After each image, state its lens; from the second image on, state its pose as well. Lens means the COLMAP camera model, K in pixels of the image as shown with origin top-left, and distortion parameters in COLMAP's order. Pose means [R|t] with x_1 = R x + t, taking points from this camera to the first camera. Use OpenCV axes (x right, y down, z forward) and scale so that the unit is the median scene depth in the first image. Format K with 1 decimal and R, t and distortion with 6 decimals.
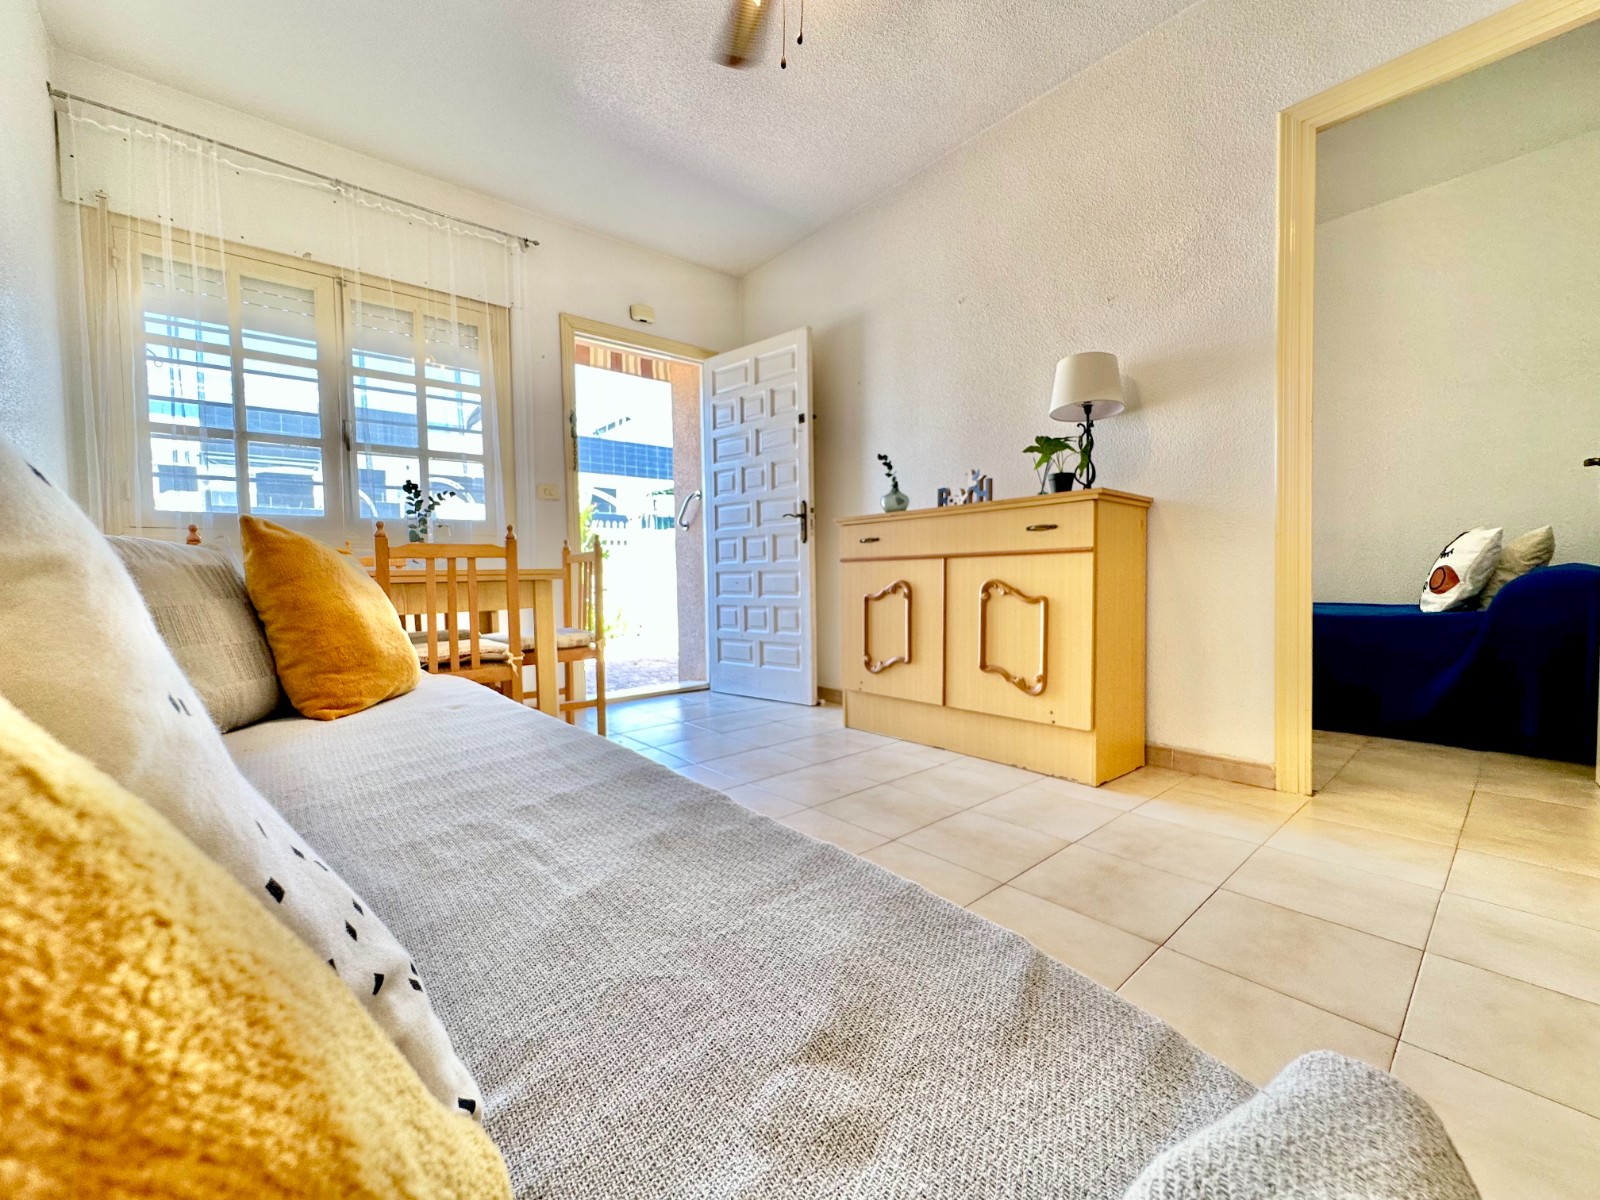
lens RADIAL K [[661.2, 0, 796.7], [0, 661.2, 599.1], [0, 0, 1]] dist [-0.003578, 0.000541]
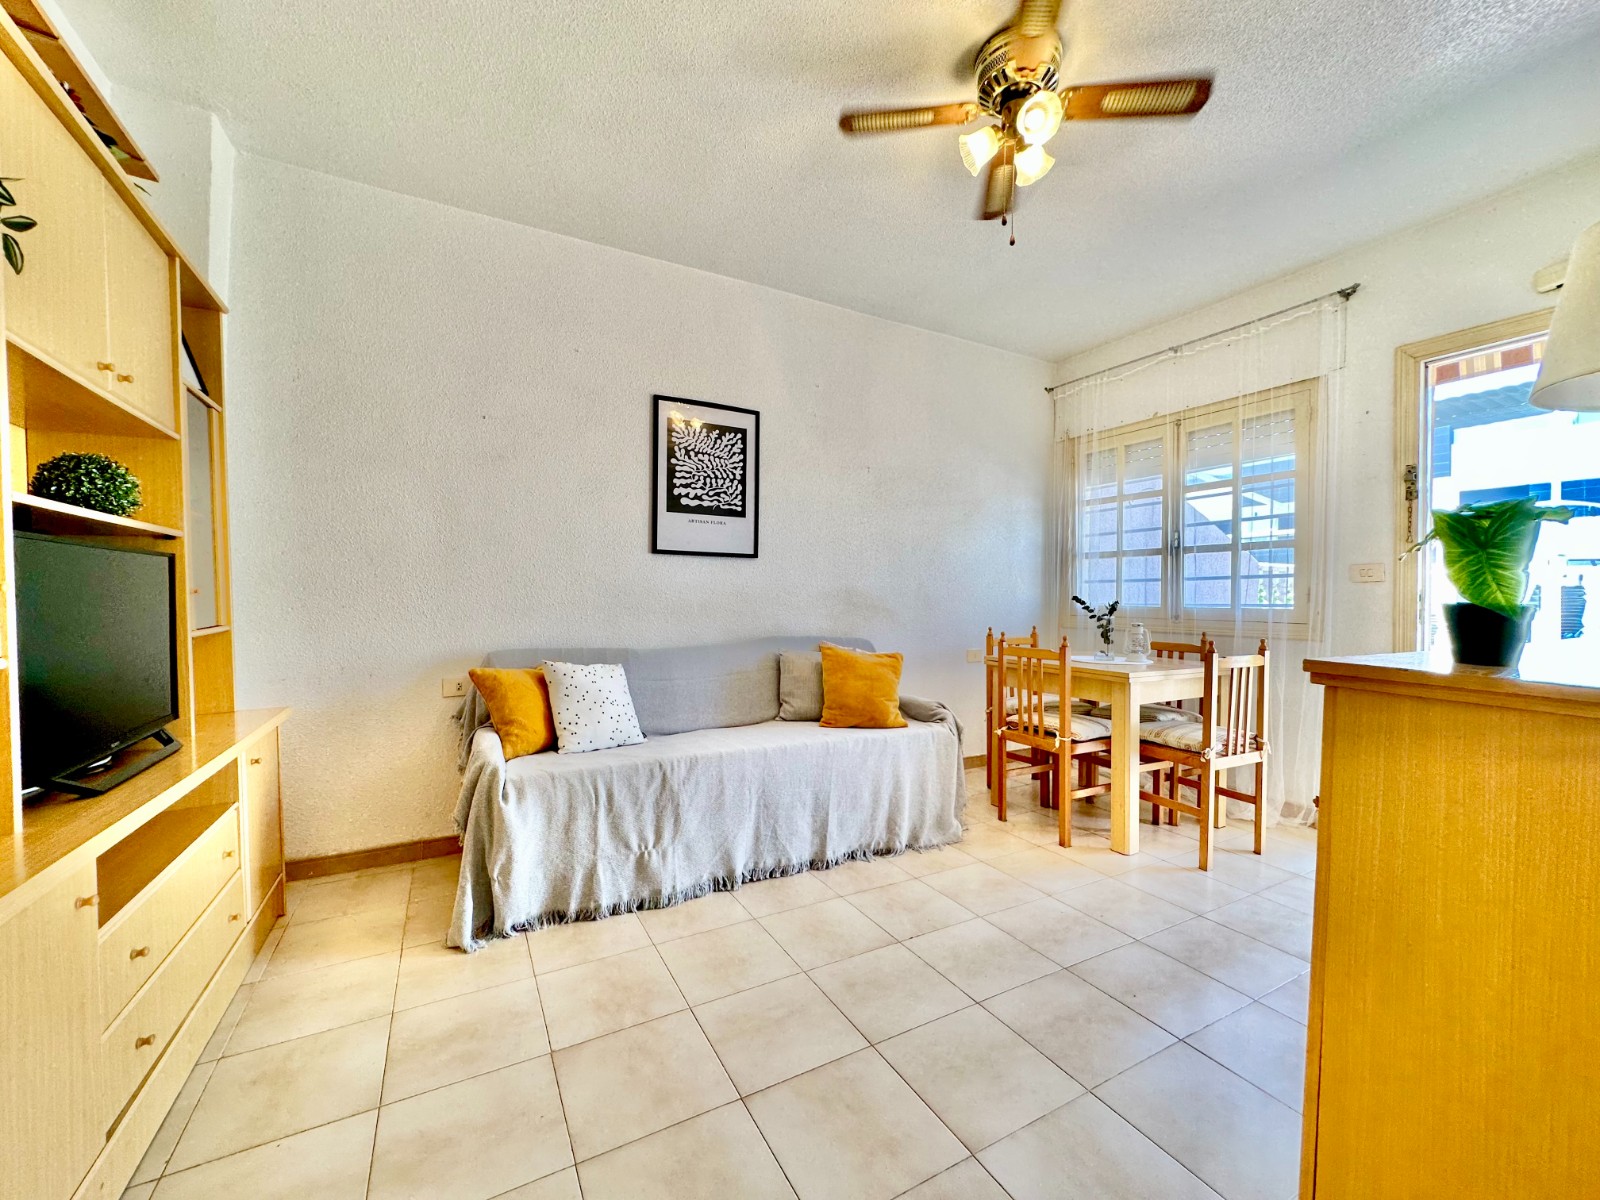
lens RADIAL K [[661.2, 0, 801.0], [0, 661.2, 603.6], [0, 0, 1]] dist [-0.003578, 0.000541]
pose [[-0.247860, 0.043407, -0.967823, 1.131131], [-0.034912, 0.997947, 0.053699, -0.269025], [0.968167, 0.047098, -0.245836, 0.958314]]
